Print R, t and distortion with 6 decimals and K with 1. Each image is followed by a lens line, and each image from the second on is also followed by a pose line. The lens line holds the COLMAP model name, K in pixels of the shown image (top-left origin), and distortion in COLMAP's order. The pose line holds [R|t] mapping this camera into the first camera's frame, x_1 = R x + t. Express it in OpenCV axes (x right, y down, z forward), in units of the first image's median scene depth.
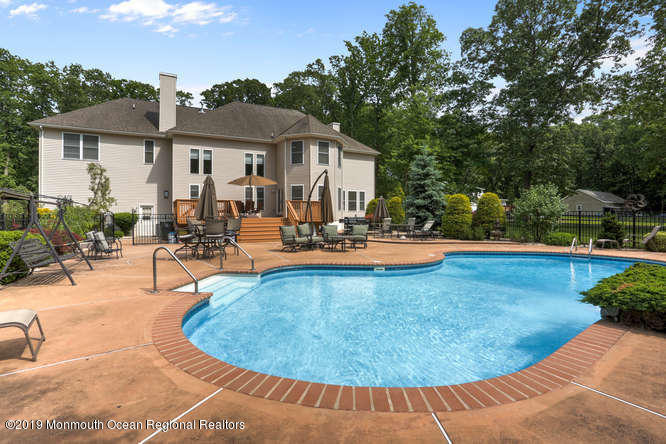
lens RADIAL K [[336.7, 0, 326.1], [0, 336.7, 212.4], [0, 0, 1]] dist [-0.067422, 0.040659]
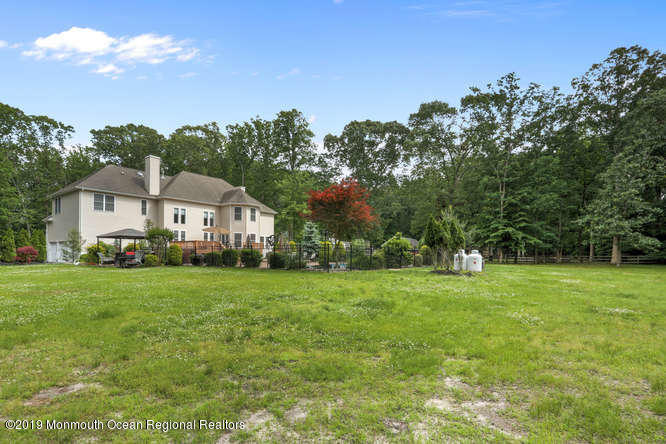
lens RADIAL K [[336.7, 0, 326.1], [0, 336.7, 212.4], [0, 0, 1]] dist [-0.067422, 0.040659]
pose [[0.911484, 0.062391, 0.406577, -0.371289], [-0.015965, 0.993051, -0.116596, 0.009151], [-0.411027, 0.099784, 0.906146, -0.735232]]
